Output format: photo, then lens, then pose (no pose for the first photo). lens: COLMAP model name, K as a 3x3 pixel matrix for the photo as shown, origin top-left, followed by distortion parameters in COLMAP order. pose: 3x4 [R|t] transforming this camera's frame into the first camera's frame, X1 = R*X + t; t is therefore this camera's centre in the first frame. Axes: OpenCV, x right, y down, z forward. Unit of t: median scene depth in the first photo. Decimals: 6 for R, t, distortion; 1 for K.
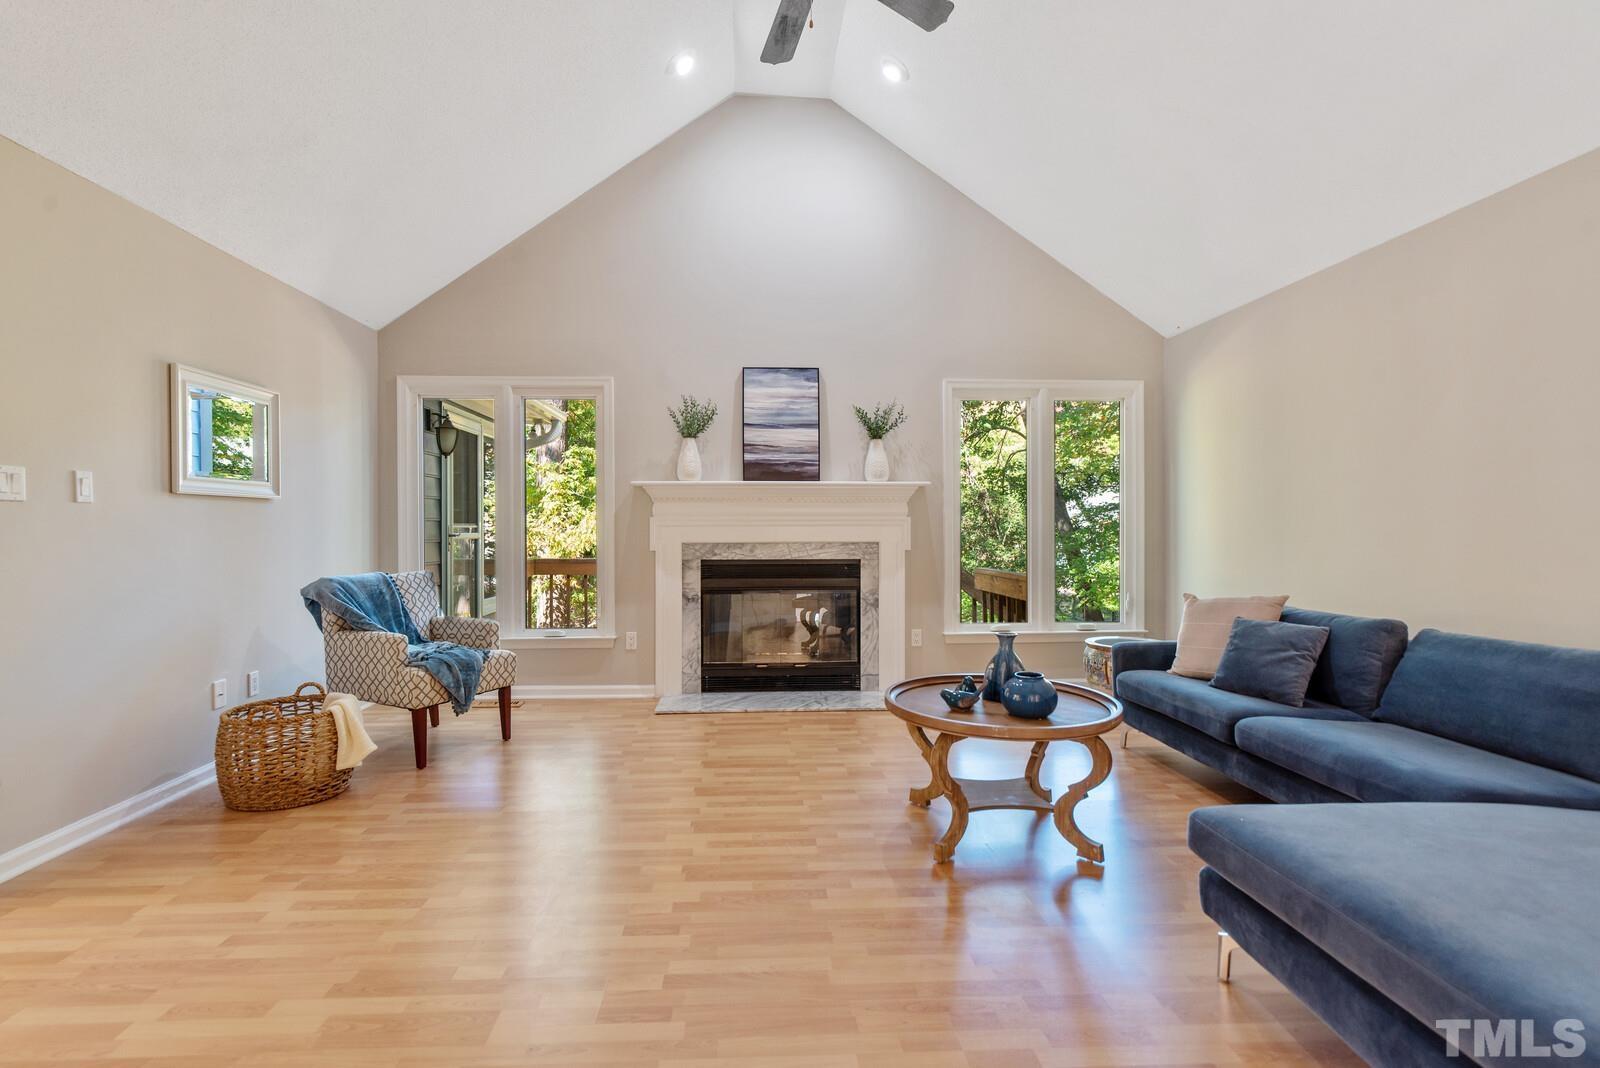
lens RADIAL K [[777.4, 0, 785.1], [0, 777.4, 531.6], [0, 0, 1]] dist [-0.000086, 0.000411]
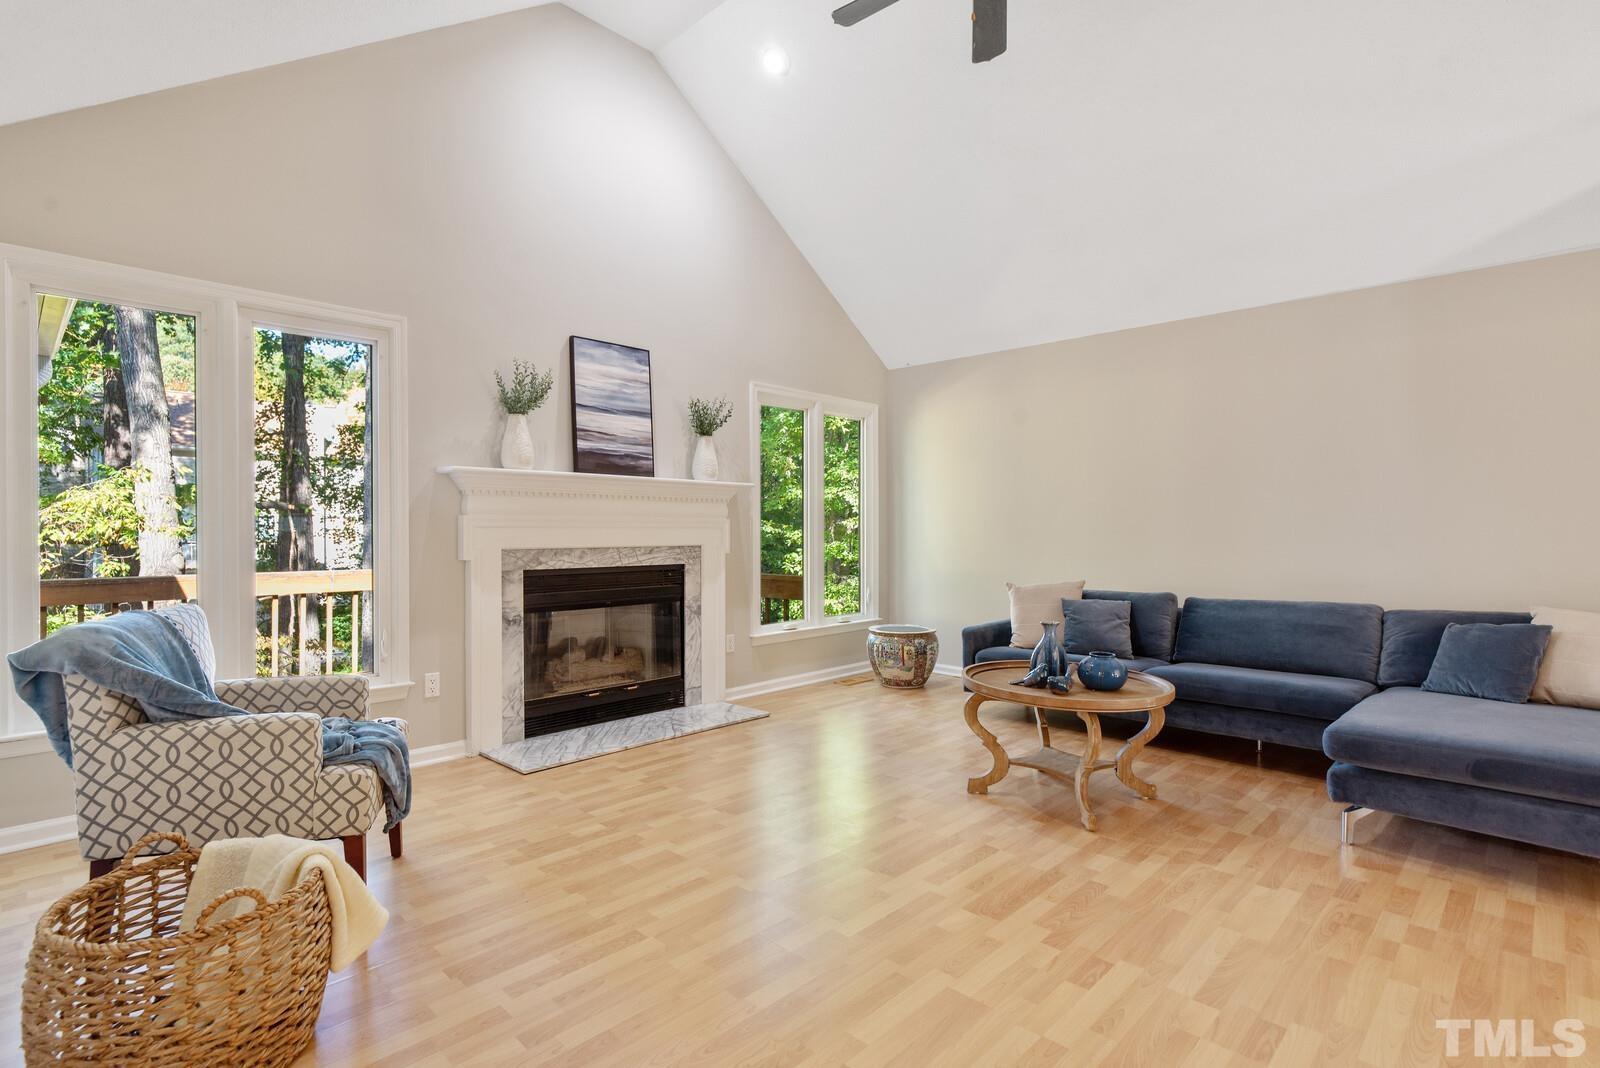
lens RADIAL K [[777.4, 0, 781.7], [0, 777.4, 528.8], [0, 0, 1]] dist [-0.000086, 0.000411]
pose [[0.740423, 0.002304, 0.672137, -0.450268], [0.003464, 0.999968, -0.007243, 0.000858], [-0.672132, 0.007691, 0.740391, 0.244306]]
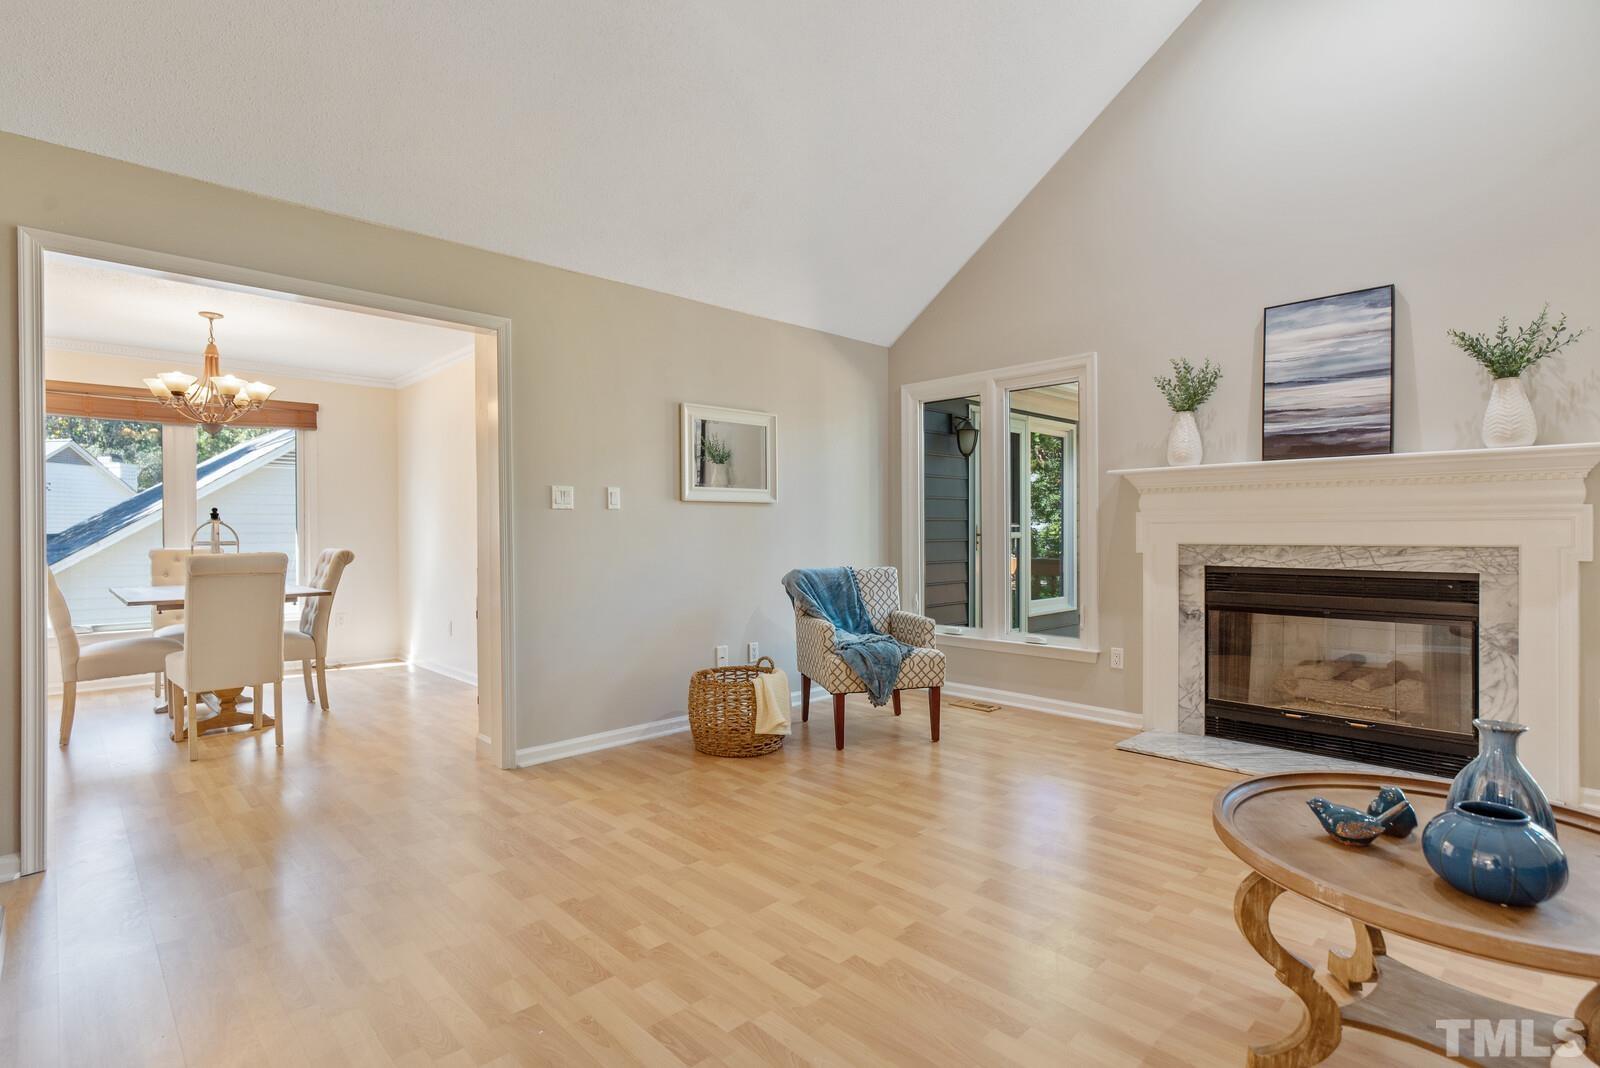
lens RADIAL K [[777.4, 0, 784.0], [0, 777.4, 530.2], [0, 0, 1]] dist [-0.000086, 0.000411]
pose [[0.648452, -0.000566, -0.761255, 0.215703], [-0.000184, 1.000000, -0.000900, 0.001246], [0.761255, 0.000723, 0.648452, 0.173219]]
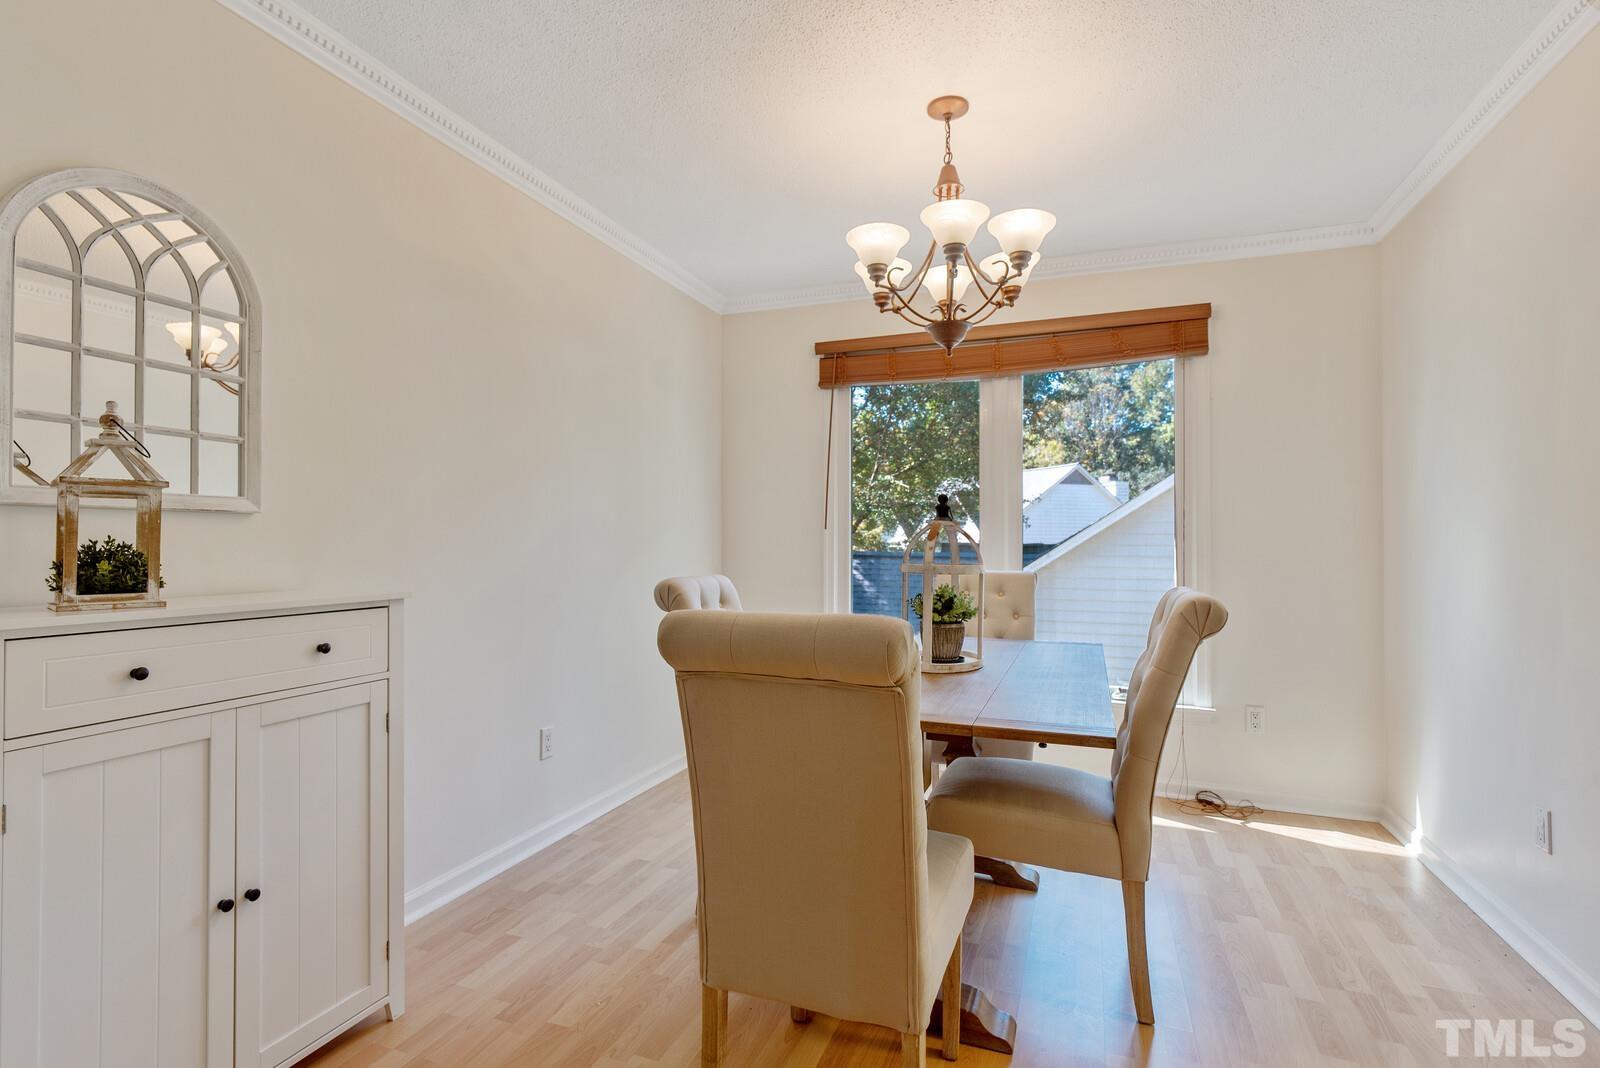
lens RADIAL K [[777.4, 0, 804.4], [0, 777.4, 529.5], [0, 0, 1]] dist [-0.000086, 0.000411]
pose [[-0.399573, -0.015918, -0.916563, -0.483016], [-0.006335, 0.999873, -0.014604, 0.000816], [0.916679, -0.000029, -0.399623, 0.361404]]
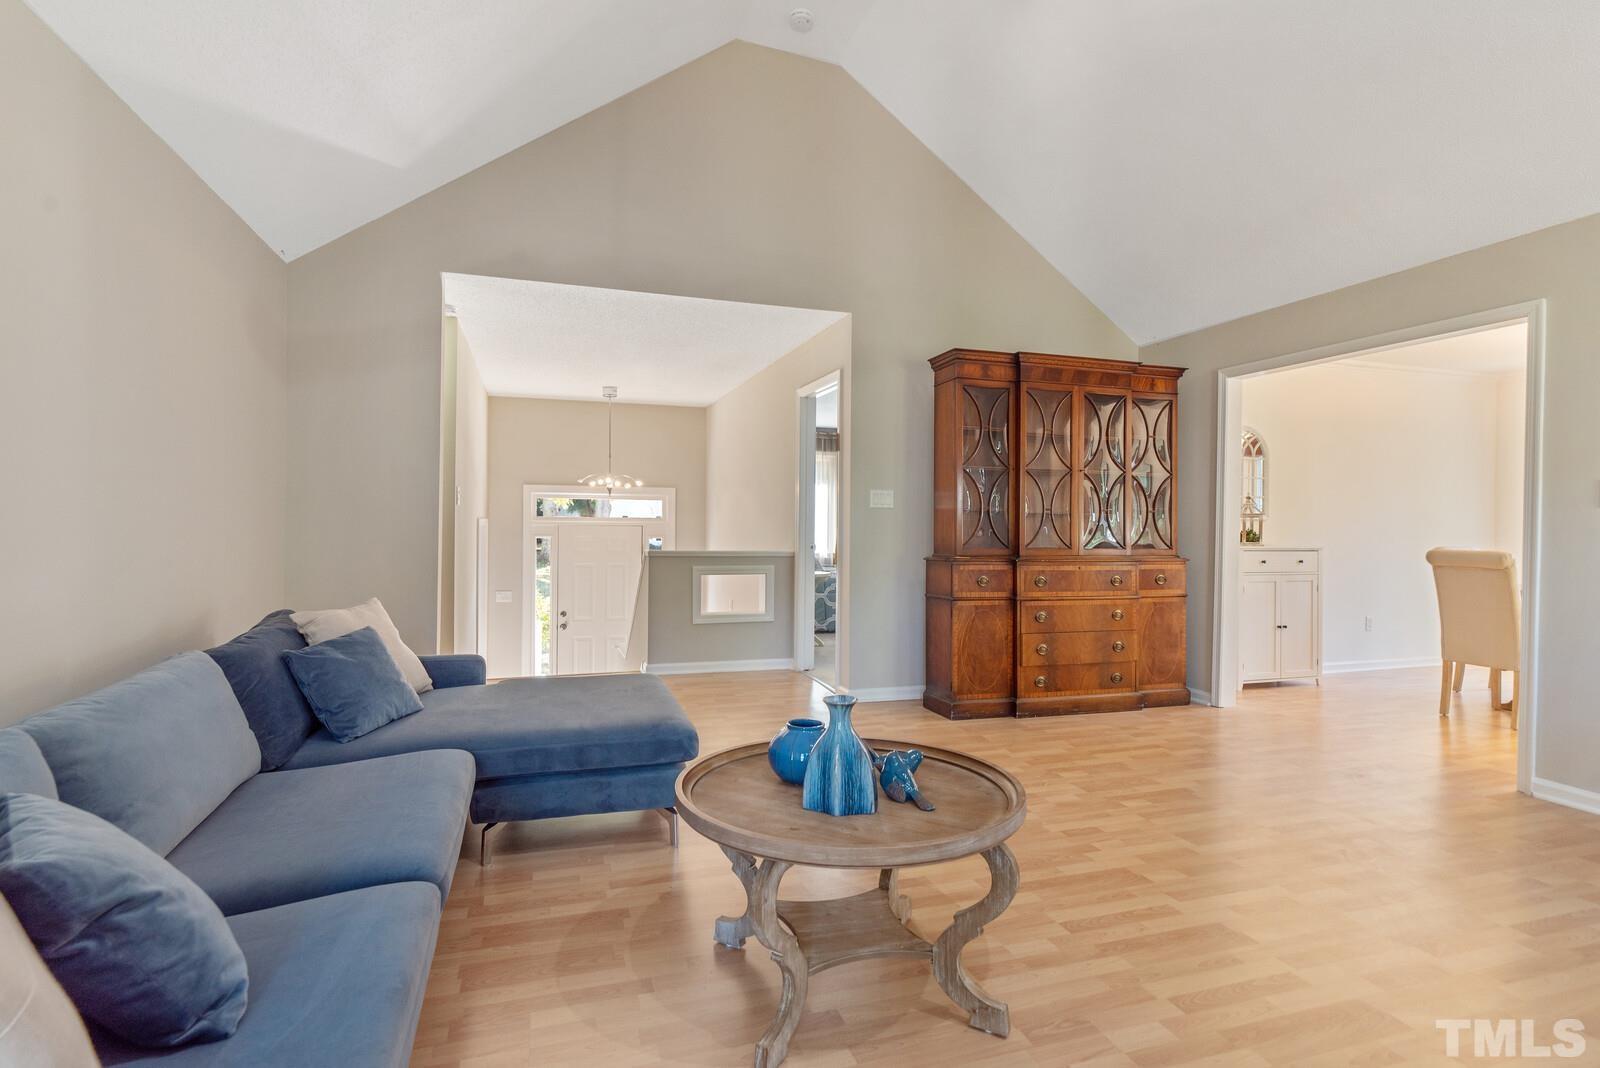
lens RADIAL K [[777.4, 0, 788.0], [0, 777.4, 532.9], [0, 0, 1]] dist [-0.000086, 0.000411]
pose [[-0.965889, -0.006832, -0.258866, 0.280280], [-0.012177, 0.999744, 0.019052, -0.004717], [0.258670, 0.021555, -0.965725, 0.915056]]
